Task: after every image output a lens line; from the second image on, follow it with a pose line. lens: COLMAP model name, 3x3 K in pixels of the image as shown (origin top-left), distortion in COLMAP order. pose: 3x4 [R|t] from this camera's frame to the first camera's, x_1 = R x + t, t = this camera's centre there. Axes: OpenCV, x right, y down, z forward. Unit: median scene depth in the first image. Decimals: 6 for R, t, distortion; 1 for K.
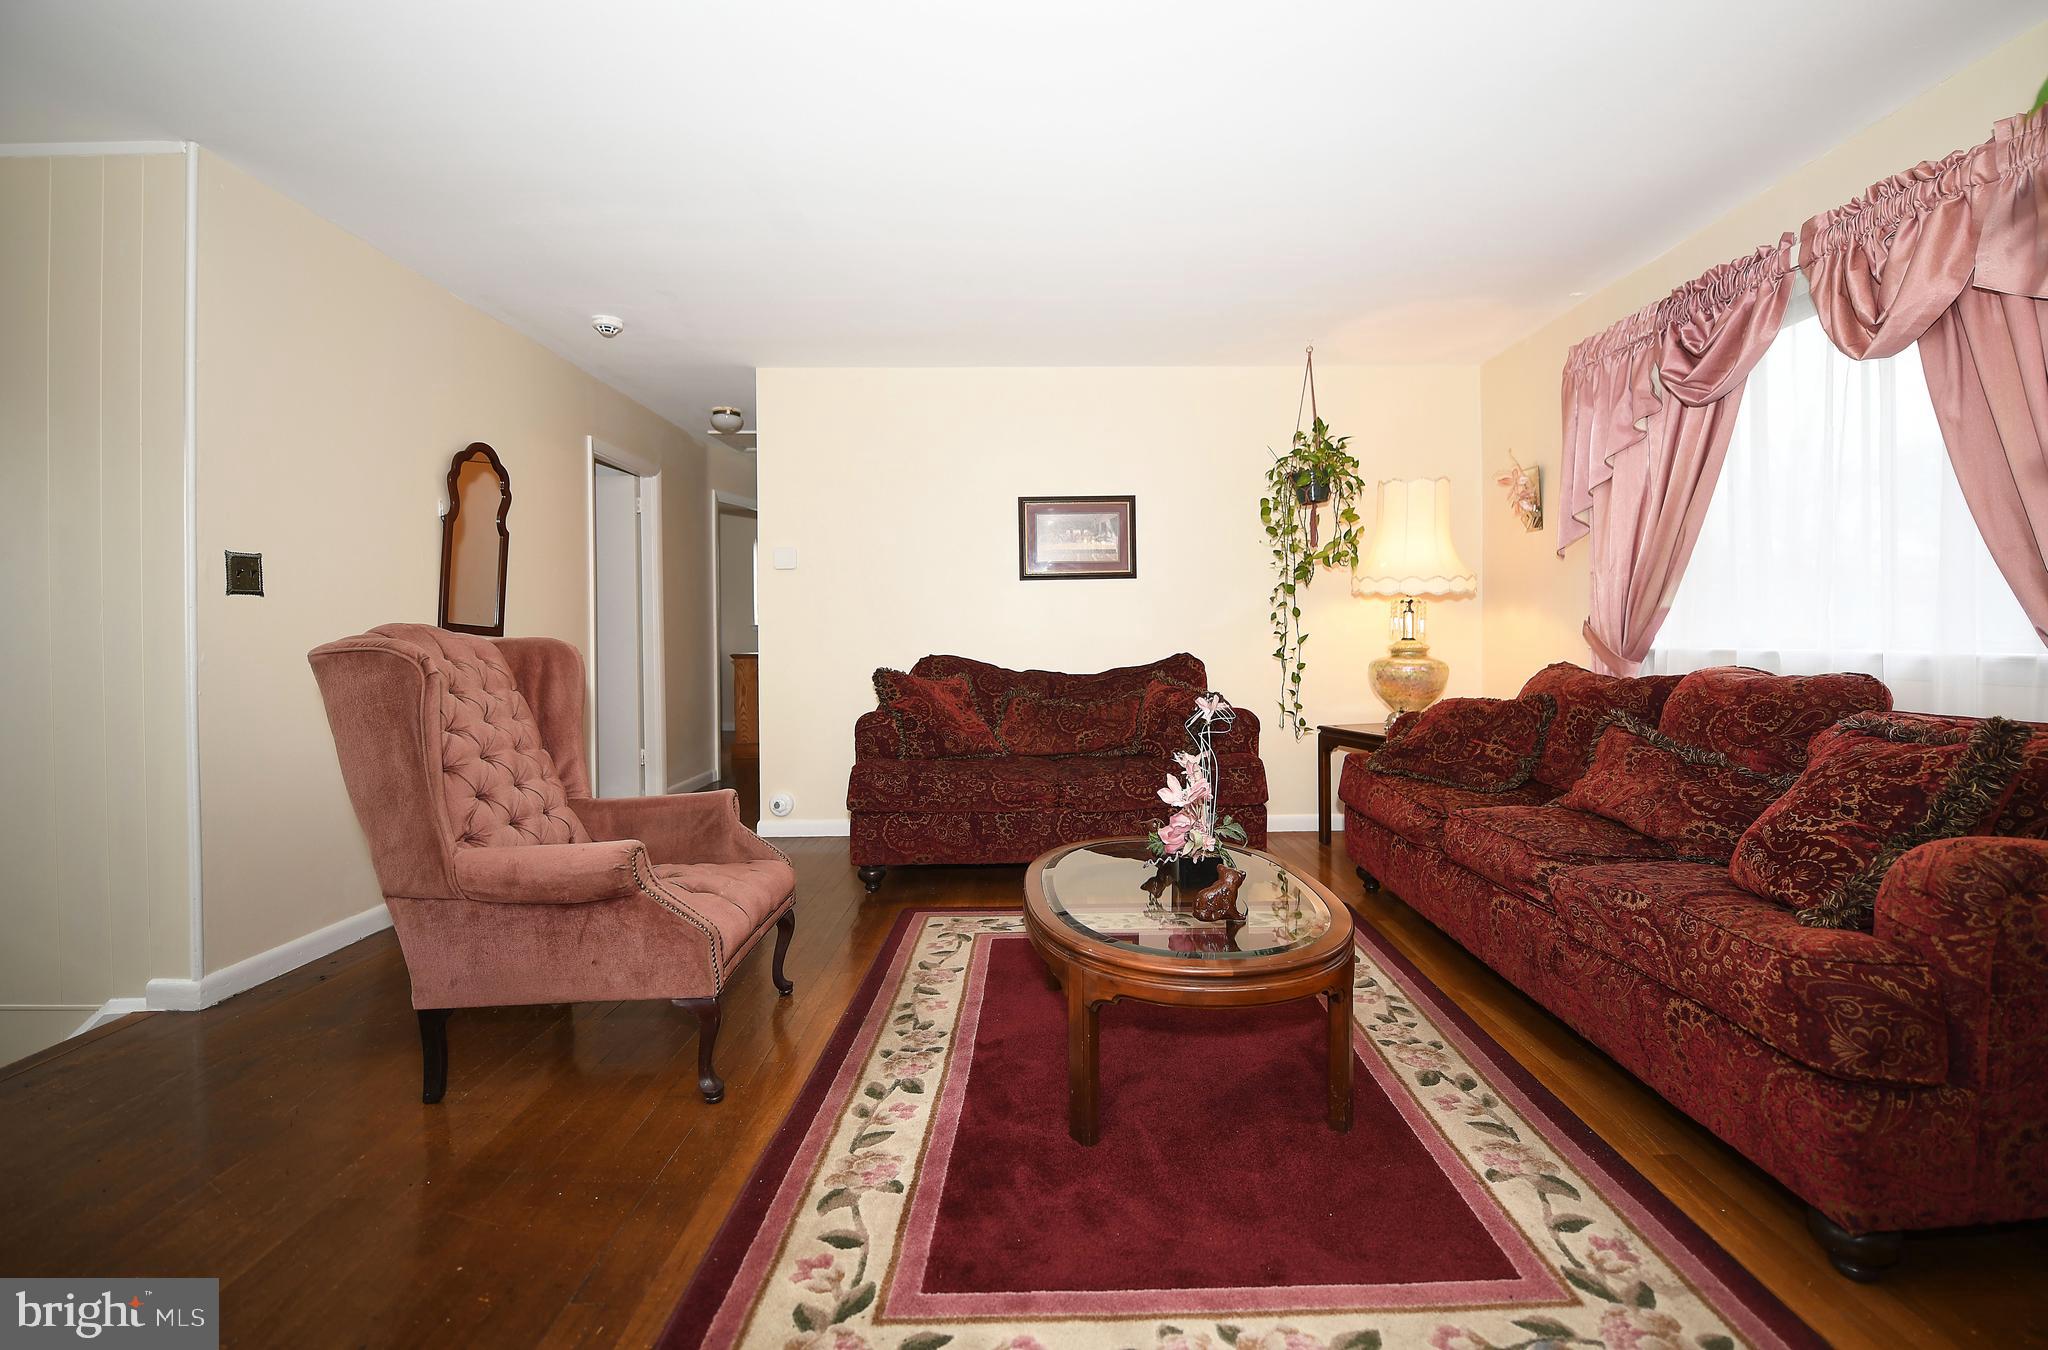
lens RADIAL K [[859.5, 0, 1070.4], [0, 859.5, 635.1], [0, 0, 1]] dist [-0.013487, -0.001864]
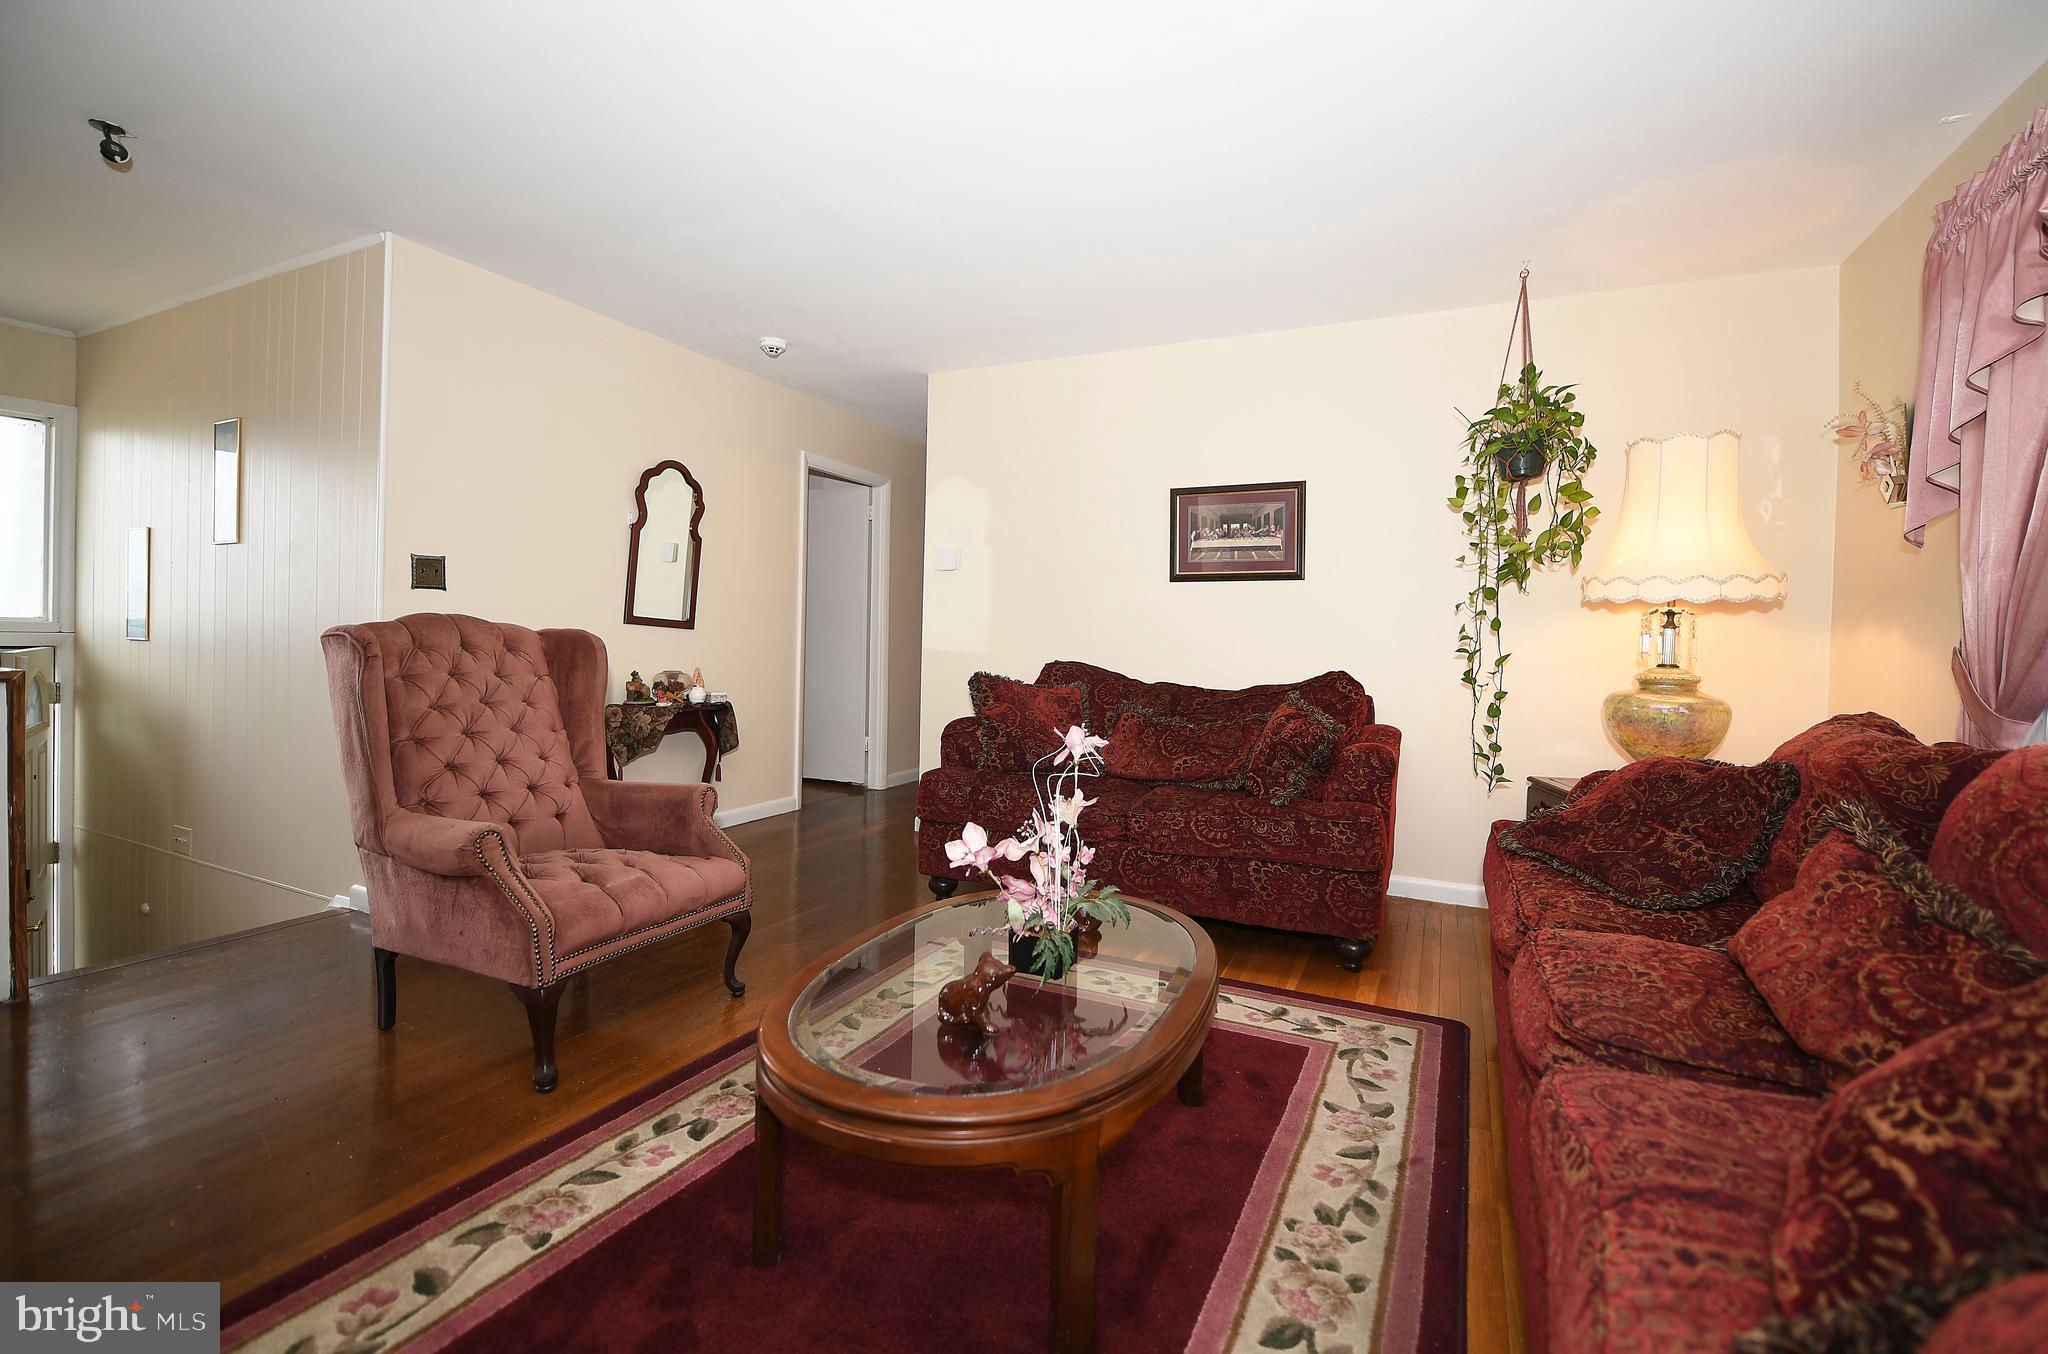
lens RADIAL K [[859.5, 0, 1066.1], [0, 859.5, 639.5], [0, 0, 1]] dist [-0.013487, -0.001864]
pose [[0.902520, 0.030567, -0.429563, 0.278369], [-0.031119, 0.999499, 0.005741, -0.006386], [0.429523, 0.008187, 0.903019, 0.175422]]
